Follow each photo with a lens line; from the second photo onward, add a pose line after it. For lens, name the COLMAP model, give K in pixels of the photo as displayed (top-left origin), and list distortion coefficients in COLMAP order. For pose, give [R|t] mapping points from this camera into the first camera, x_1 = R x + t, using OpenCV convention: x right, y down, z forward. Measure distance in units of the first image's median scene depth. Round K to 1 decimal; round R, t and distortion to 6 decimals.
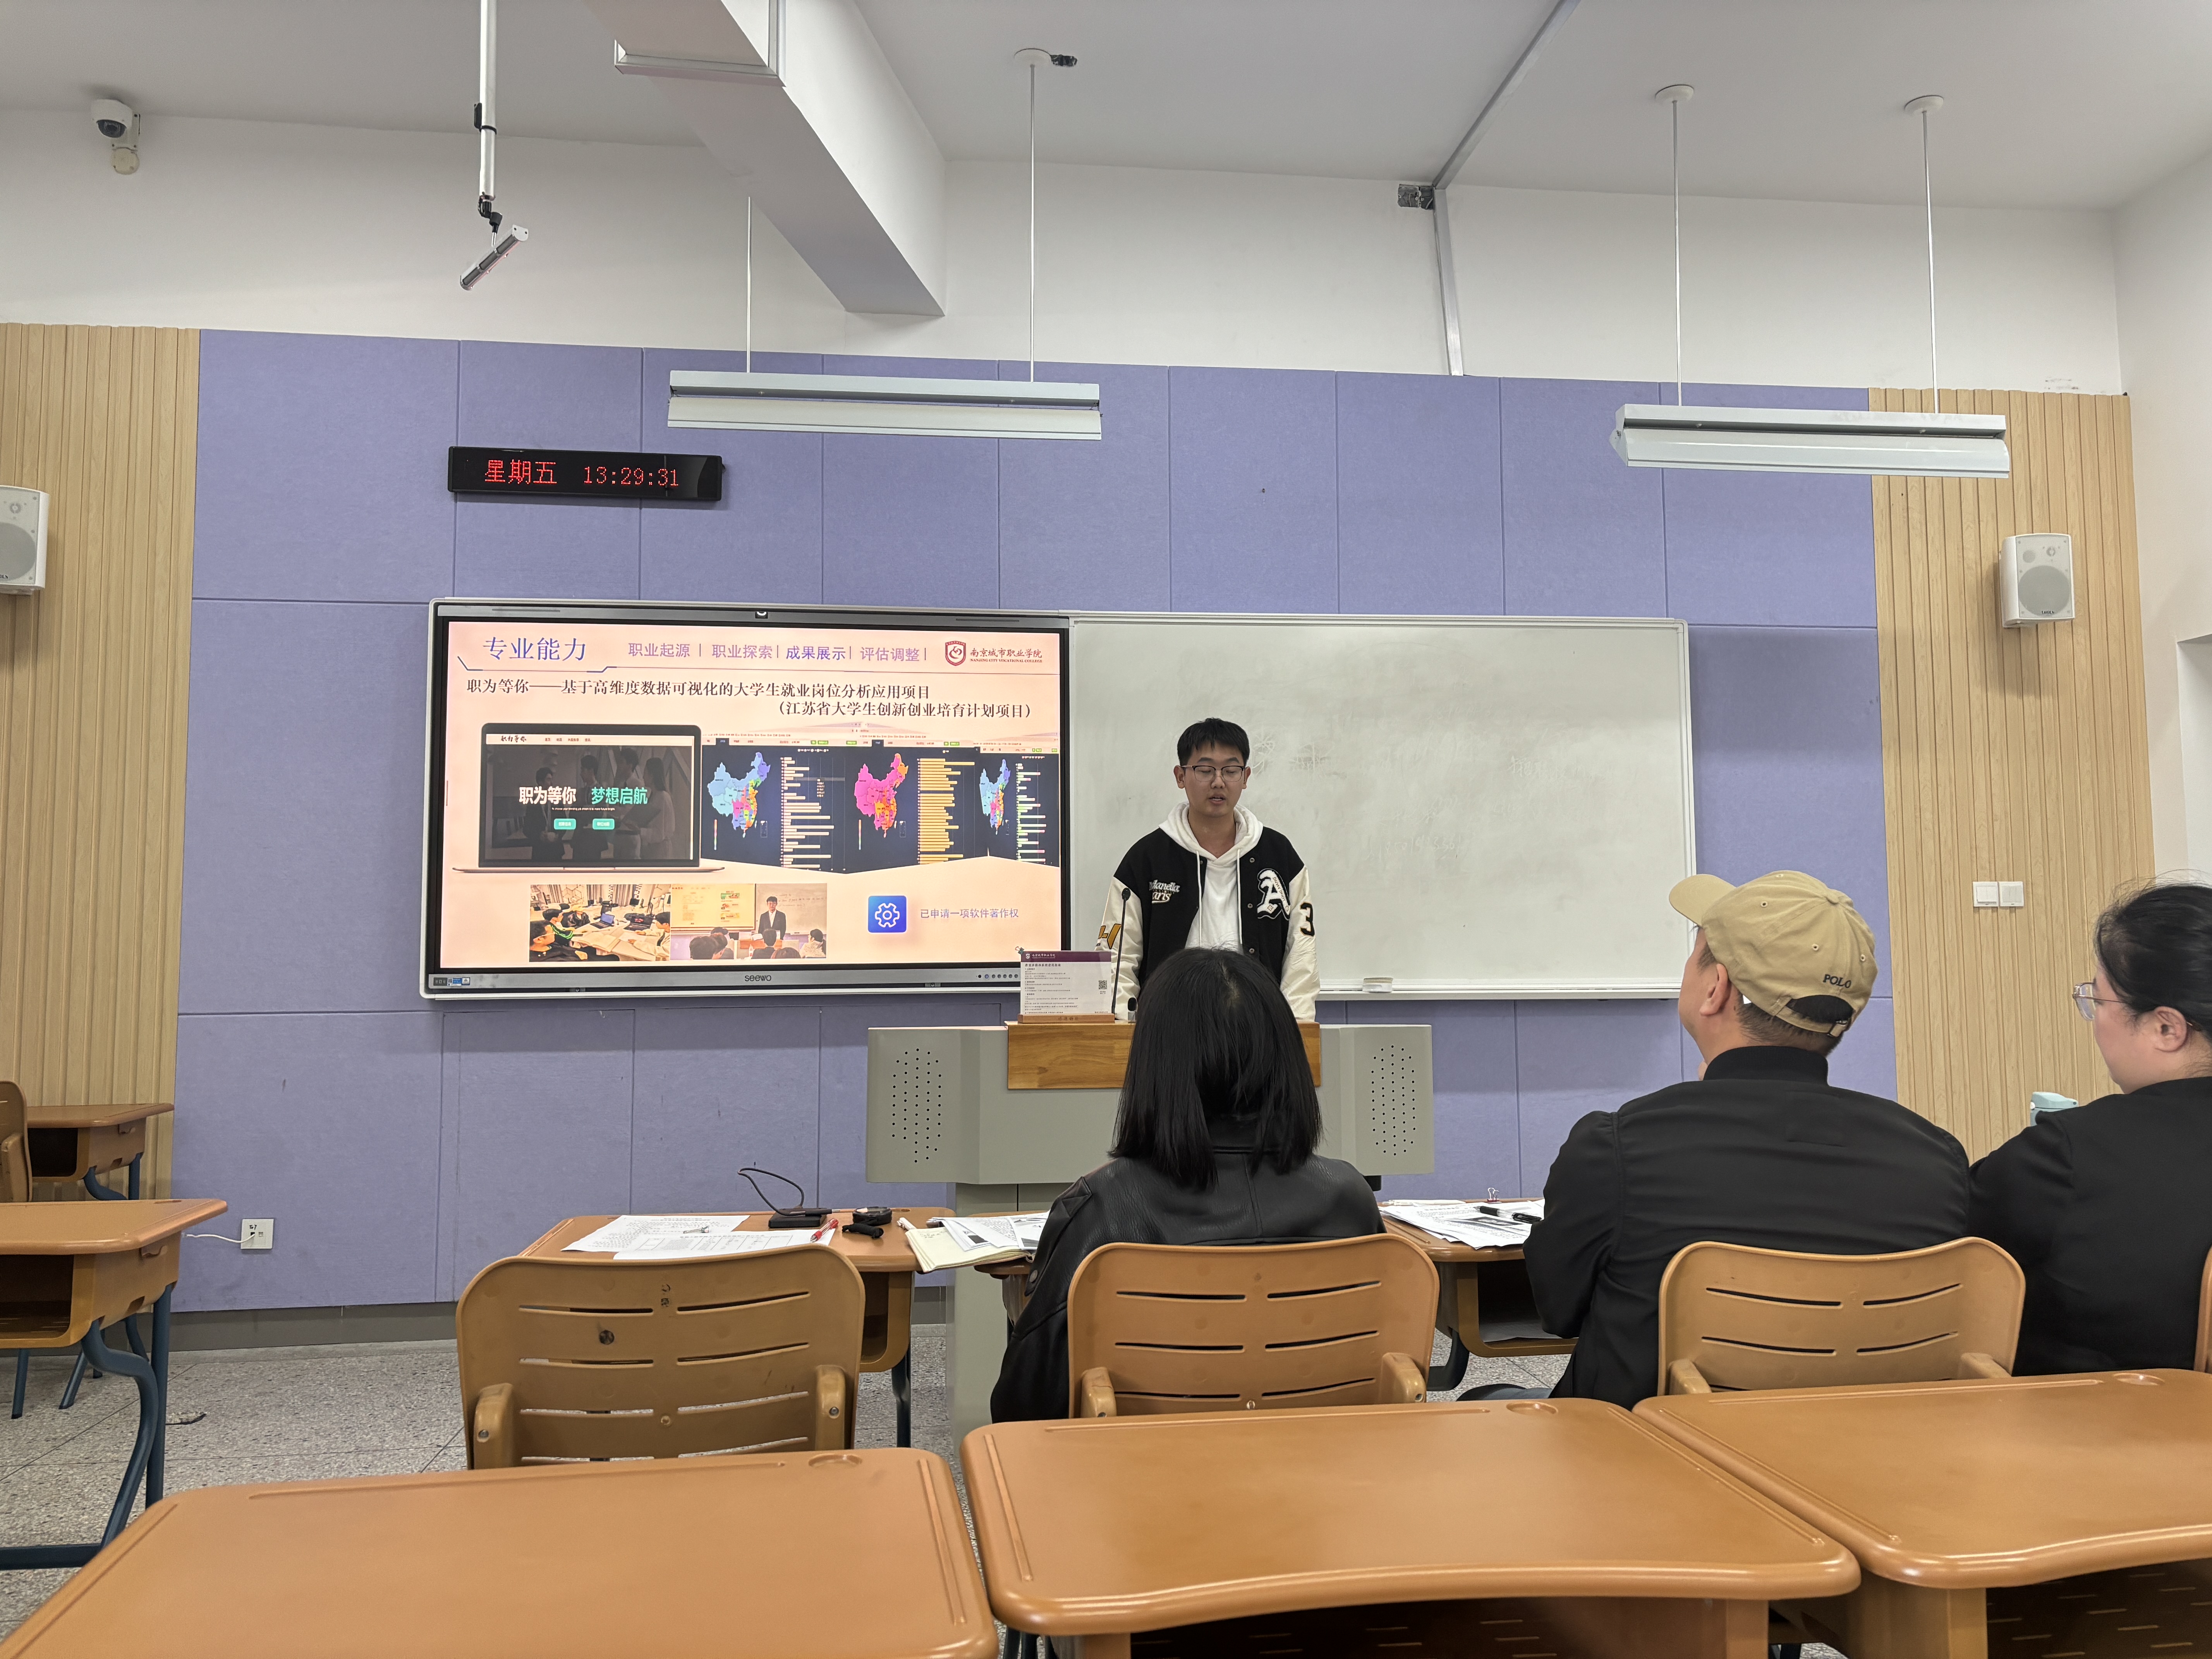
lens RADIAL K [[1687.5, 0, 1098.6], [0, 1687.5, 809.3], [0, 0, 1]] dist [0.008795, 0.000632]
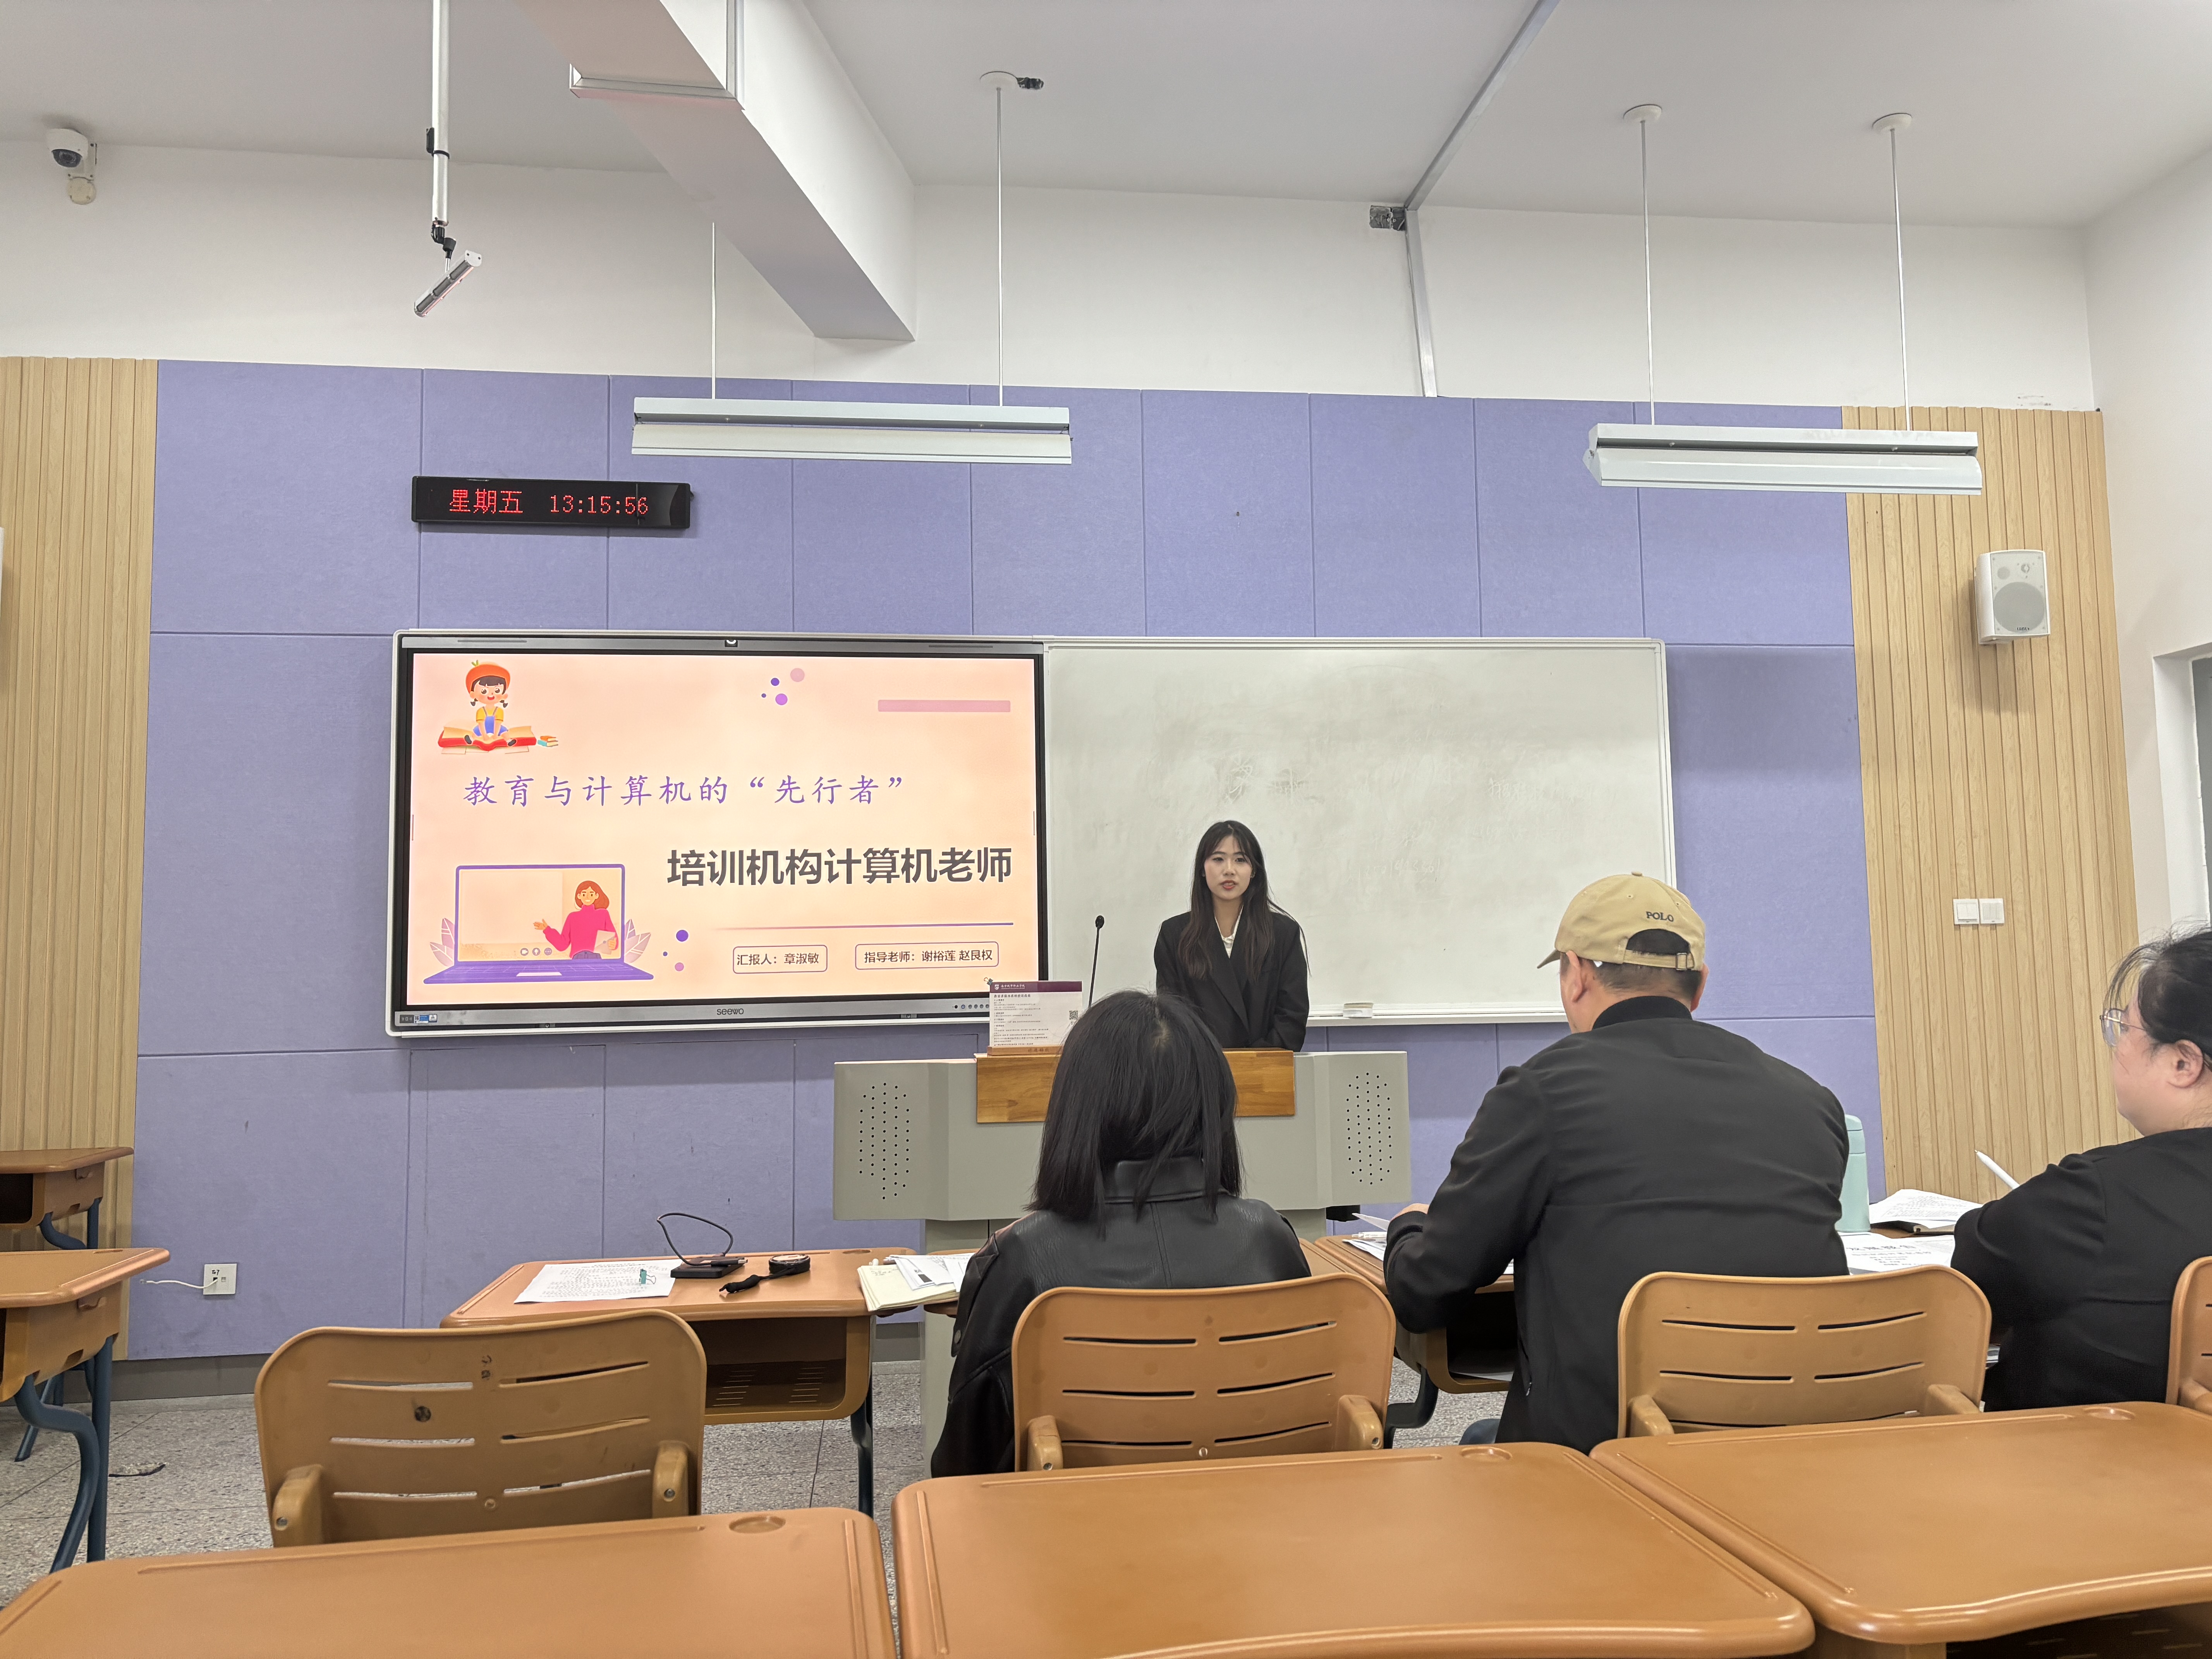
lens RADIAL K [[1686.1, 0, 1113.7], [0, 1686.1, 819.5], [0, 0, 1]] dist [0.009610, -0.000822]
pose [[0.999864, -0.010975, 0.012276, 0.011138], [0.011082, 0.999901, -0.008686, -0.000990], [-0.012179, 0.008821, 0.999887, 0.010131]]
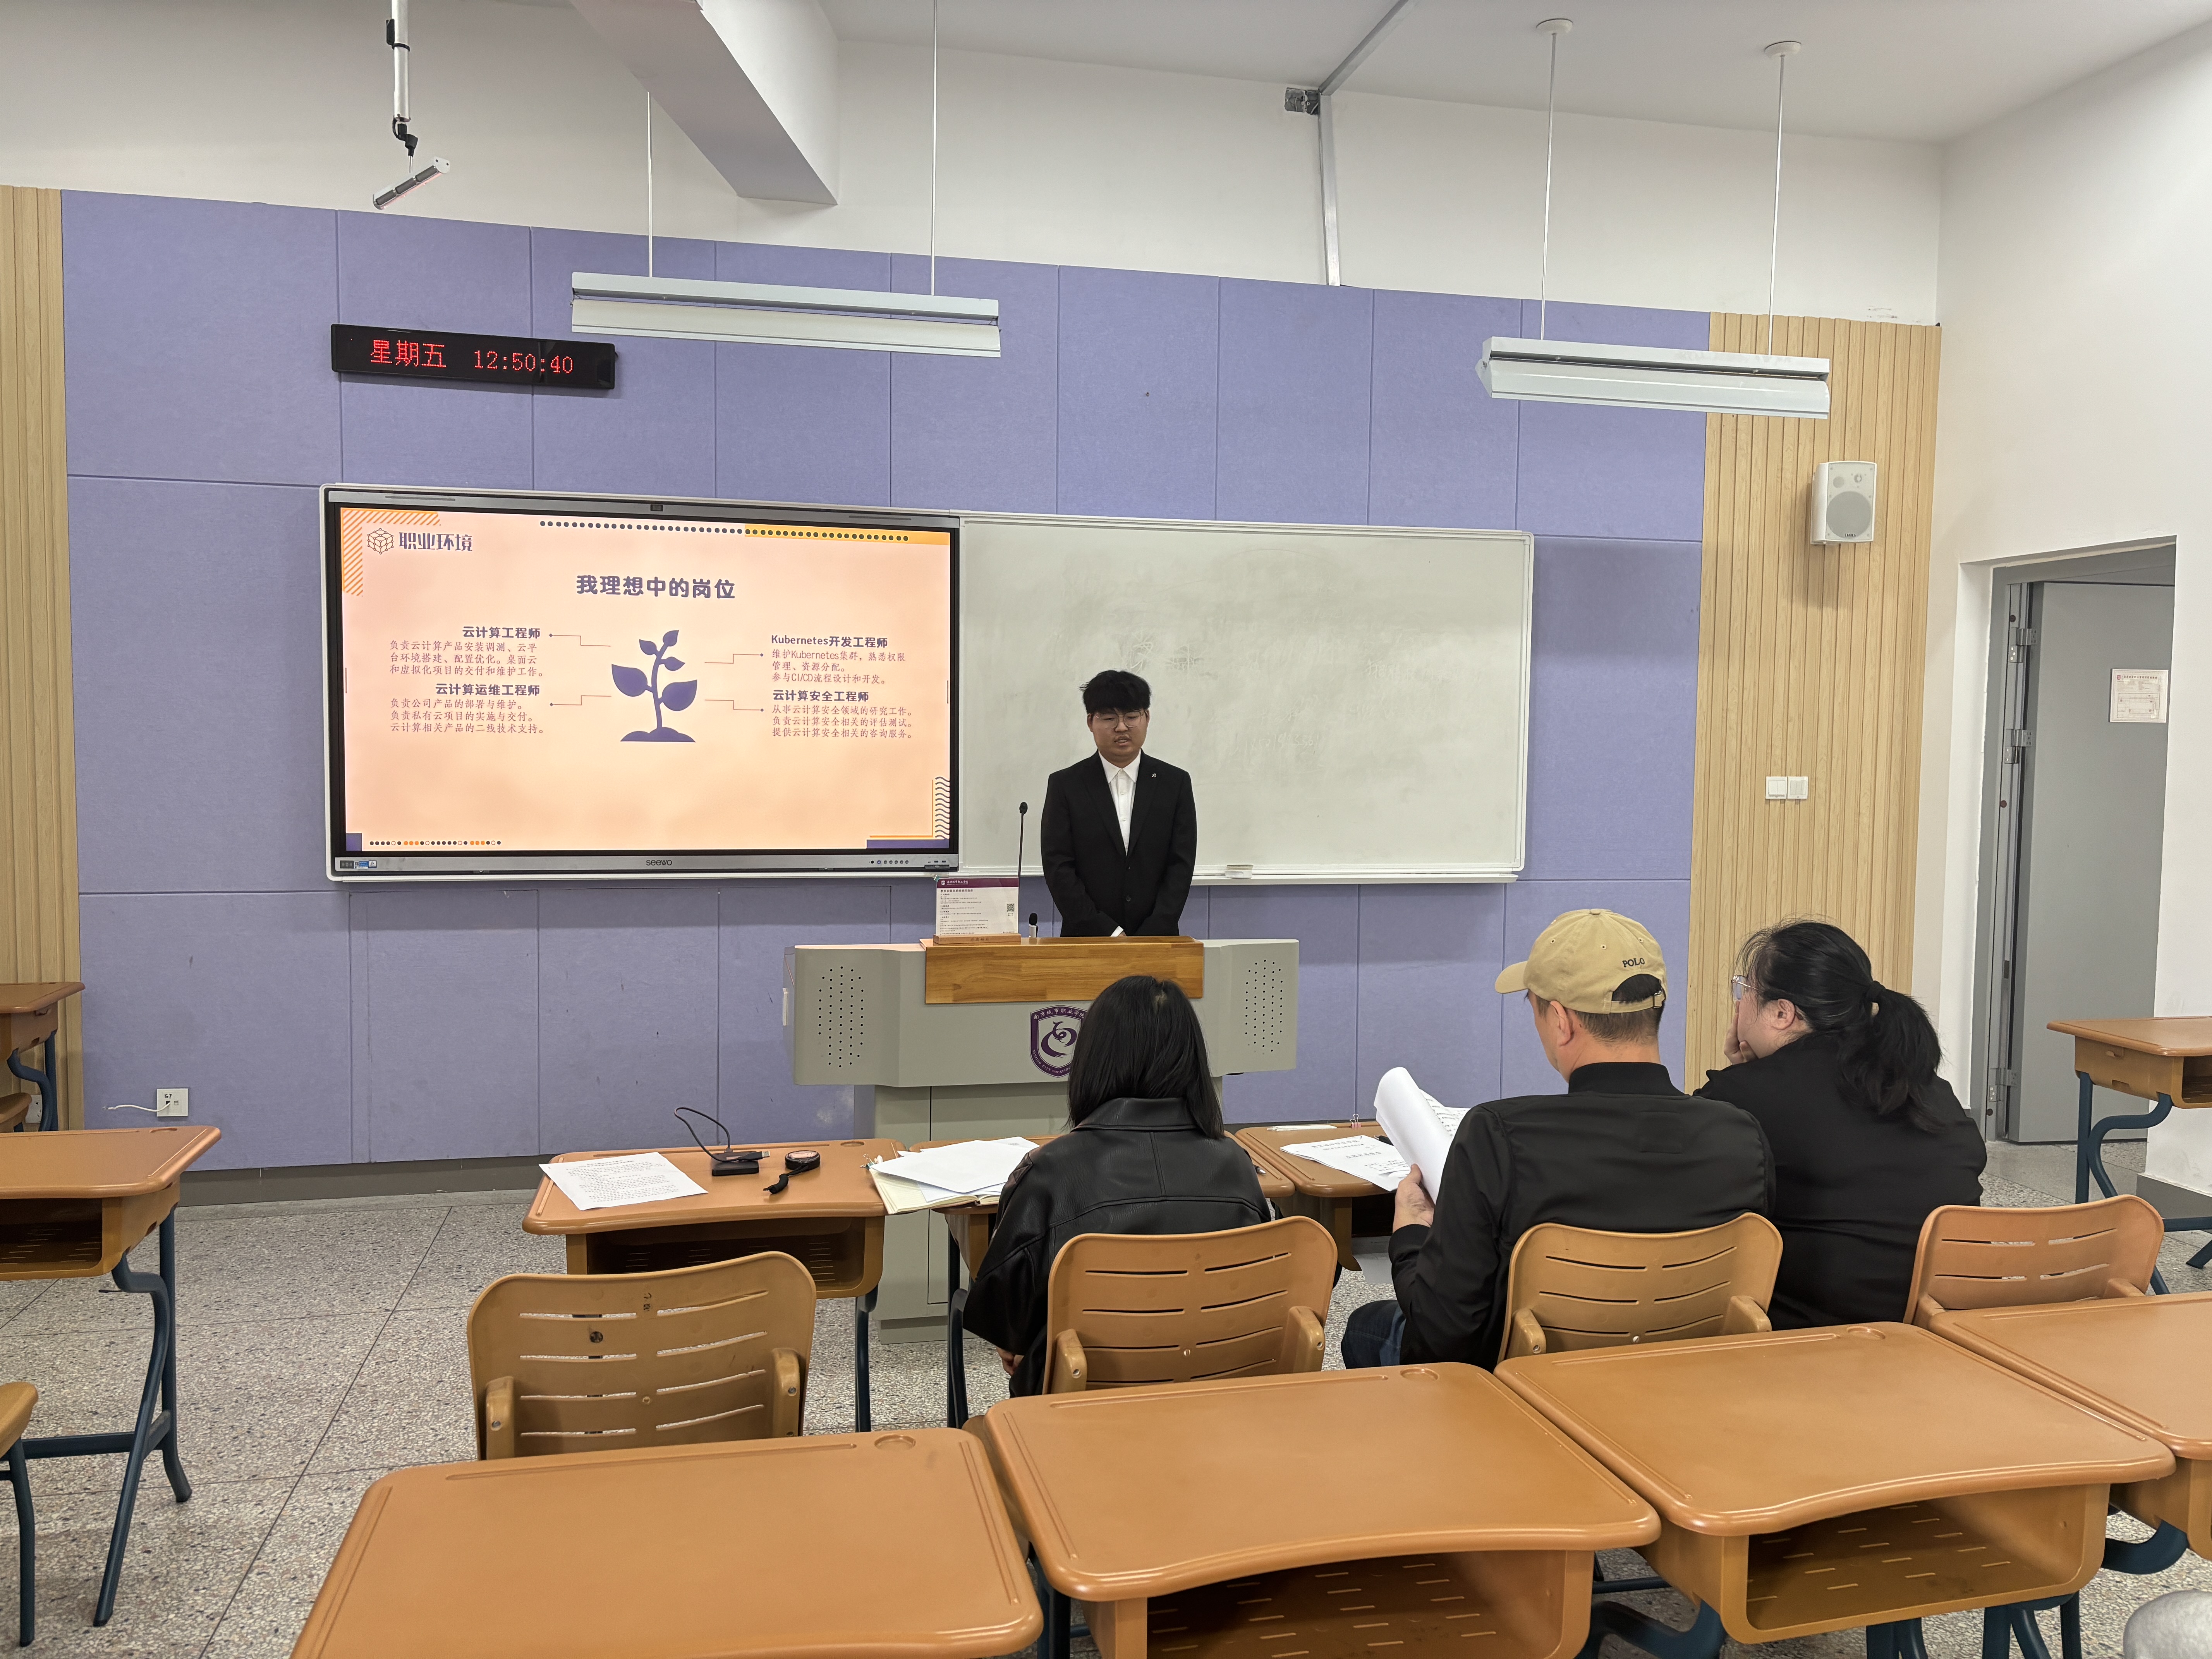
lens RADIAL K [[1691.6, 0, 1106.0], [0, 1691.6, 829.5], [0, 0, 1]] dist [0.009221, -0.003362]
pose [[0.993947, 0.011707, 0.109232, -0.041007], [-0.027000, 0.989840, 0.139597, -0.074353], [-0.106488, -0.141701, 0.984165, -0.062973]]
